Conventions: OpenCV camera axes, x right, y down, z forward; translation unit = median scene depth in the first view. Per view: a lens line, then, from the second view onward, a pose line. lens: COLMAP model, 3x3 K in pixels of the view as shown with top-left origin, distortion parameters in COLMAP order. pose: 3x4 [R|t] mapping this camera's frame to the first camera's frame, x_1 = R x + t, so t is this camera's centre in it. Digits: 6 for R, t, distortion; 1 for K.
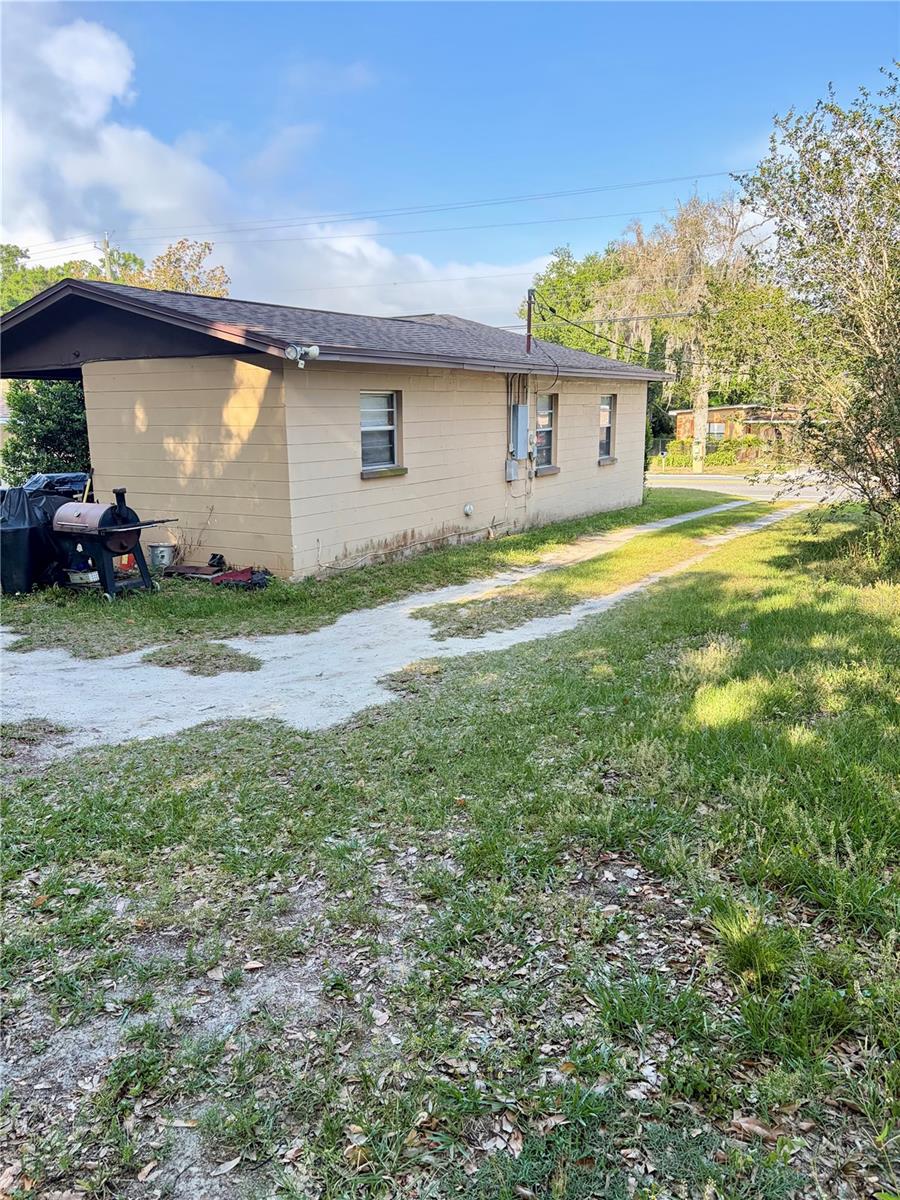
lens RADIAL K [[917.0, 0, 452.6], [0, 917.0, 618.1], [0, 0, 1]] dist [0.074592, -0.082963]
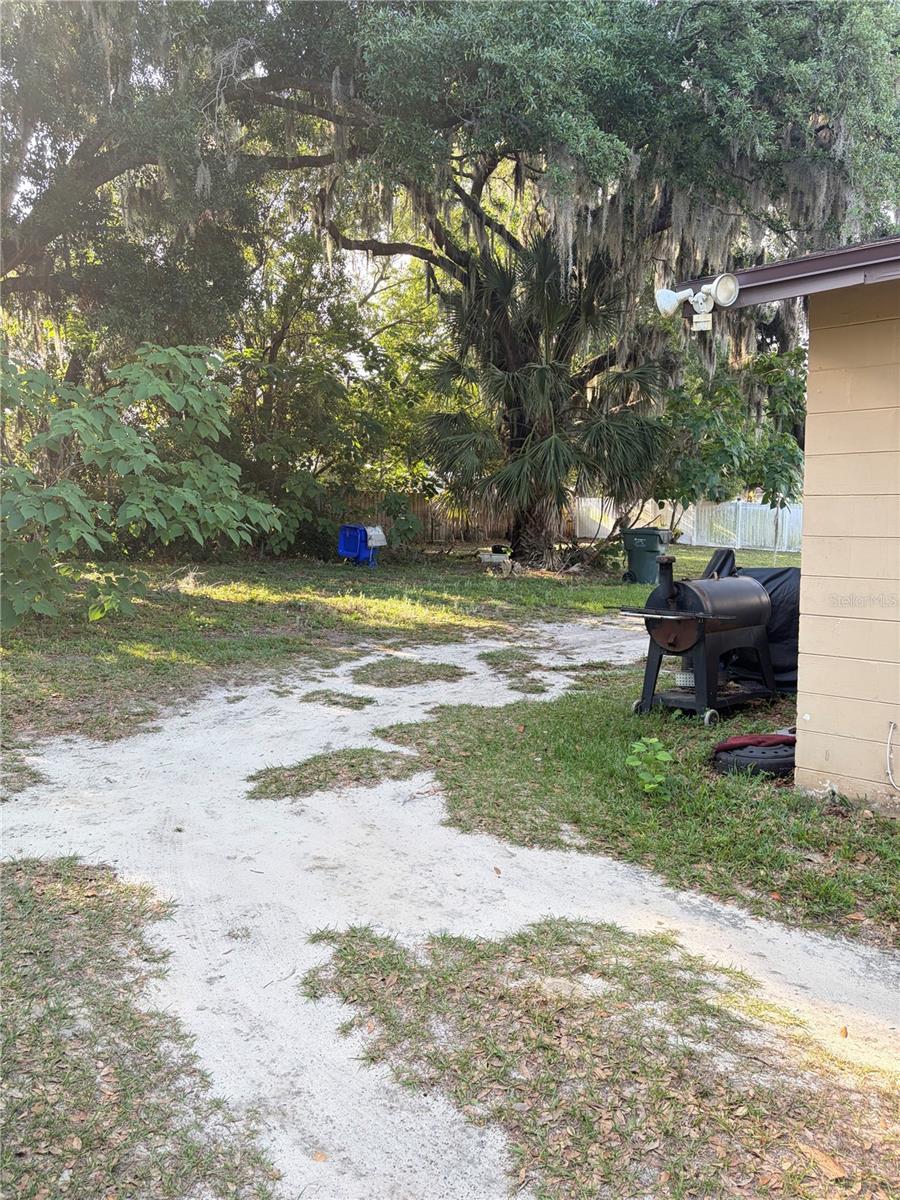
lens RADIAL K [[917.0, 0, 452.6], [0, 917.0, 618.1], [0, 0, 1]] dist [0.074592, -0.082963]
pose [[-0.225186, 0.140791, -0.964090, 0.358839], [-0.201712, 0.961330, 0.187503, -0.207767], [0.953207, 0.236691, -0.188079, 1.076011]]
